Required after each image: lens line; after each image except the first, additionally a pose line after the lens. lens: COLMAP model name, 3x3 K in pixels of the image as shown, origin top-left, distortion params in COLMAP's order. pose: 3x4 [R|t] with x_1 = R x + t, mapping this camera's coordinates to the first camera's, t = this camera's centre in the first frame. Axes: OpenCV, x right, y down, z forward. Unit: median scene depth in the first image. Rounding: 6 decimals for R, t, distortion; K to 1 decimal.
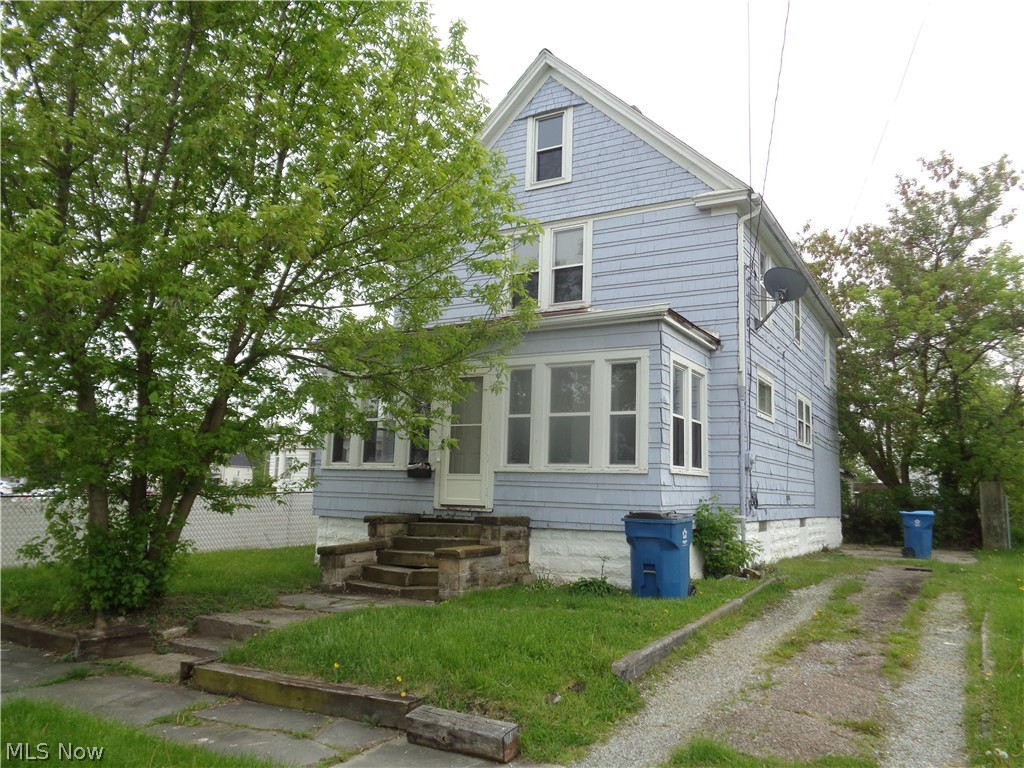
lens RADIAL K [[768.1, 0, 512.5], [0, 768.1, 380.7], [0, 0, 1]] dist [0.008909, 0.018141]
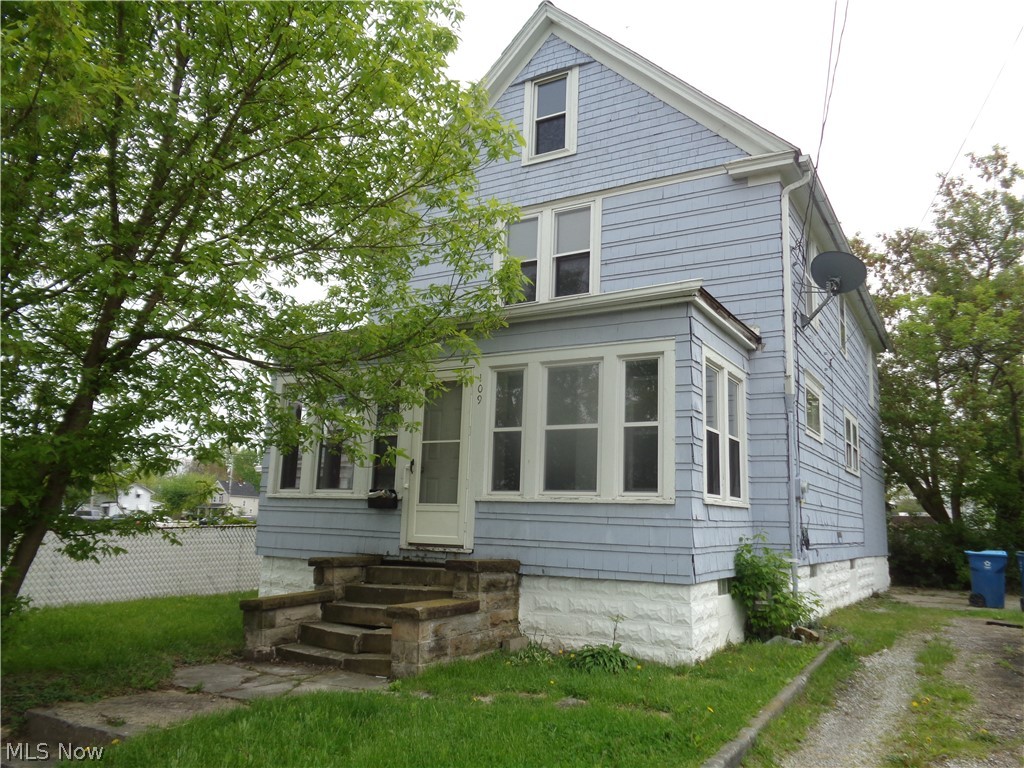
lens RADIAL K [[768.1, 0, 512.6], [0, 768.1, 385.3], [0, 0, 1]] dist [0.008909, 0.018141]
pose [[0.999882, 0.001518, -0.015276, 0.022851], [-0.002032, 0.999429, -0.033721, 0.024282], [0.015216, 0.033748, 0.999315, 0.194574]]
